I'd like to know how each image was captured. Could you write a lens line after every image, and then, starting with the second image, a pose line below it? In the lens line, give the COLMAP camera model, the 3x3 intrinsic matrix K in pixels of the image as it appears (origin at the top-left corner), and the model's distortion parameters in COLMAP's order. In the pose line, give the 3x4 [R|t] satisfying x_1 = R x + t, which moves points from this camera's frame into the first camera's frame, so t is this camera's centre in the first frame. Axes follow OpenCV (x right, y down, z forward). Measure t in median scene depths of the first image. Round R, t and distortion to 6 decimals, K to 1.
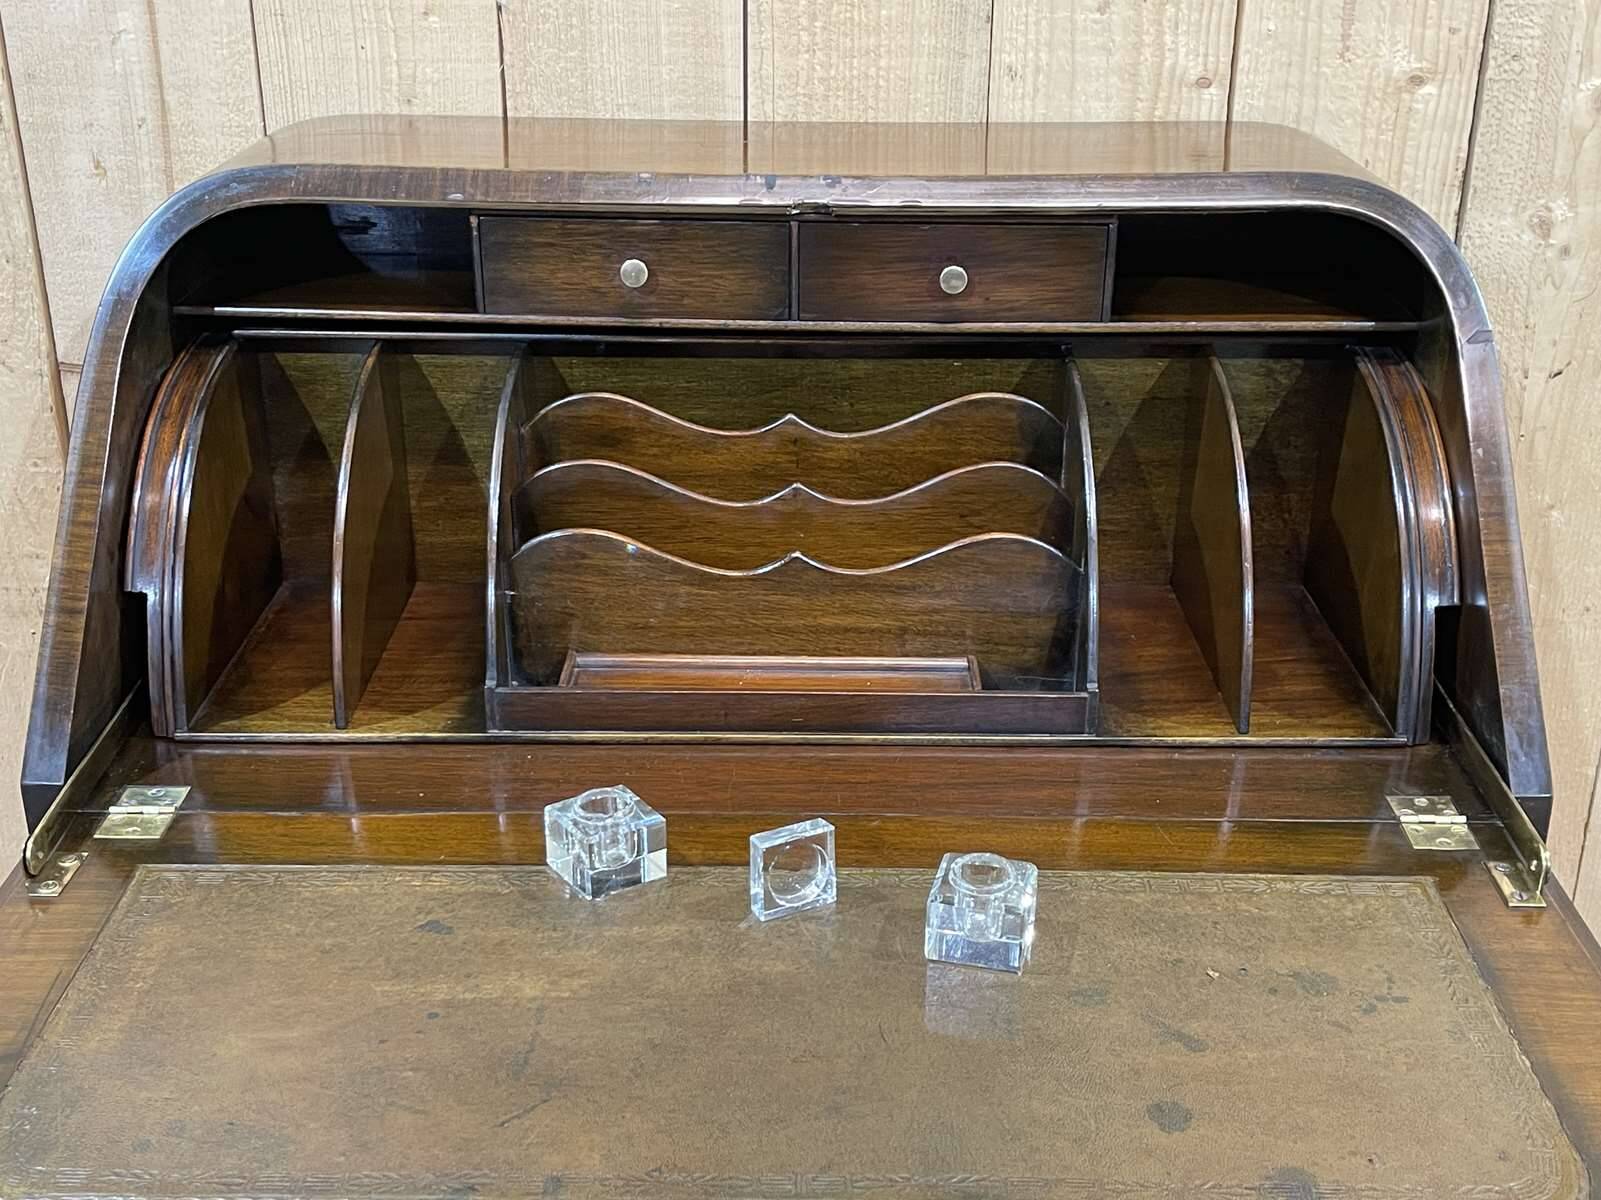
lens RADIAL K [[1961.8, 0, 817.4], [0, 1961.8, 608.7], [0, 0, 1]] dist [0.029838, 0.000000]
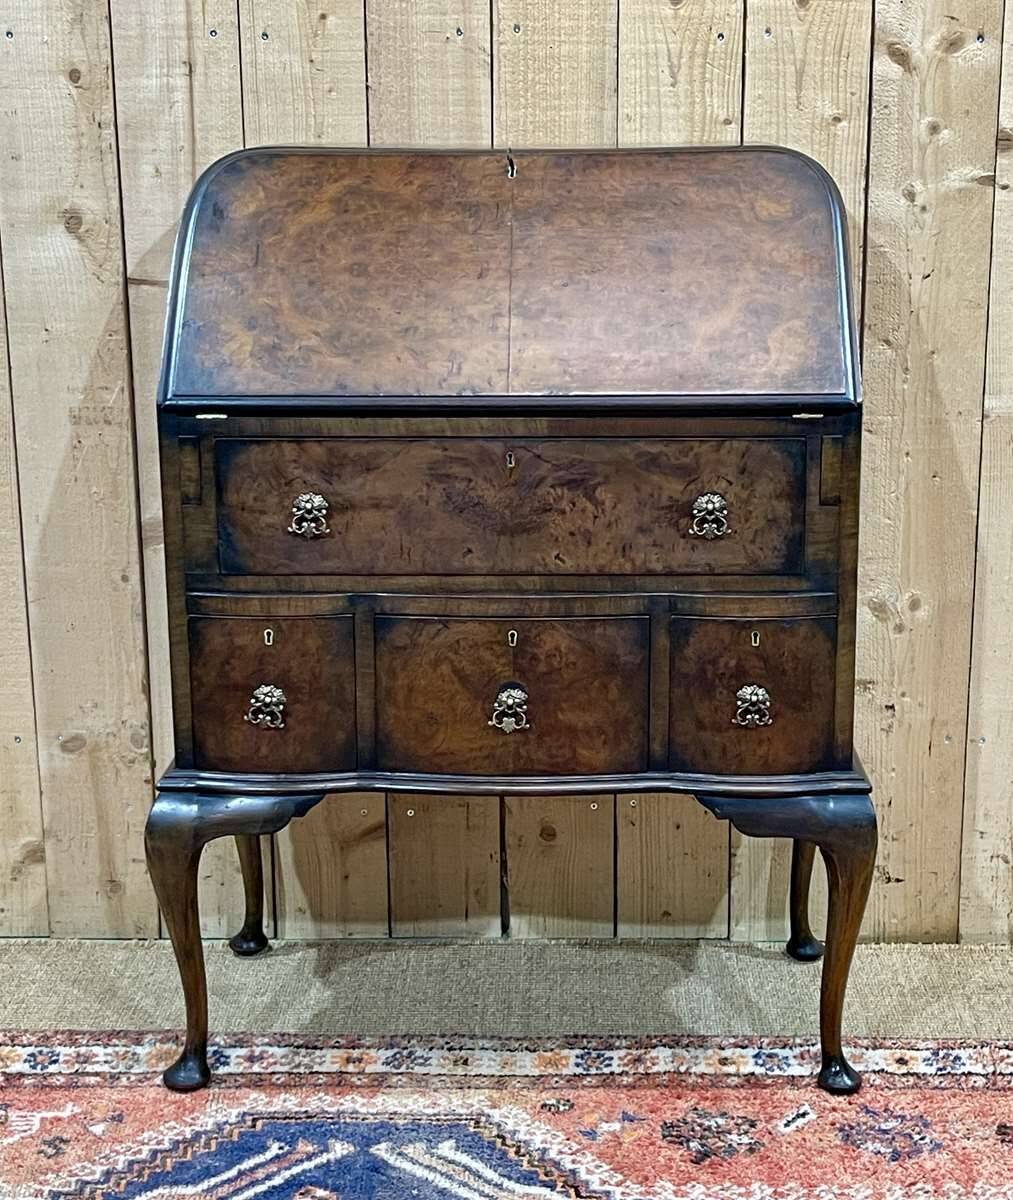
lens RADIAL K [[2093.8, 0, 557.3], [0, 2093.8, 600.9], [0, 0, 1]] dist [0.071724, 0.000000]
pose [[0.999849, -0.007350, -0.015729, 0.062466], [0.004743, 0.987140, -0.159786, 0.581845], [0.016701, 0.159688, 0.987026, -1.071595]]
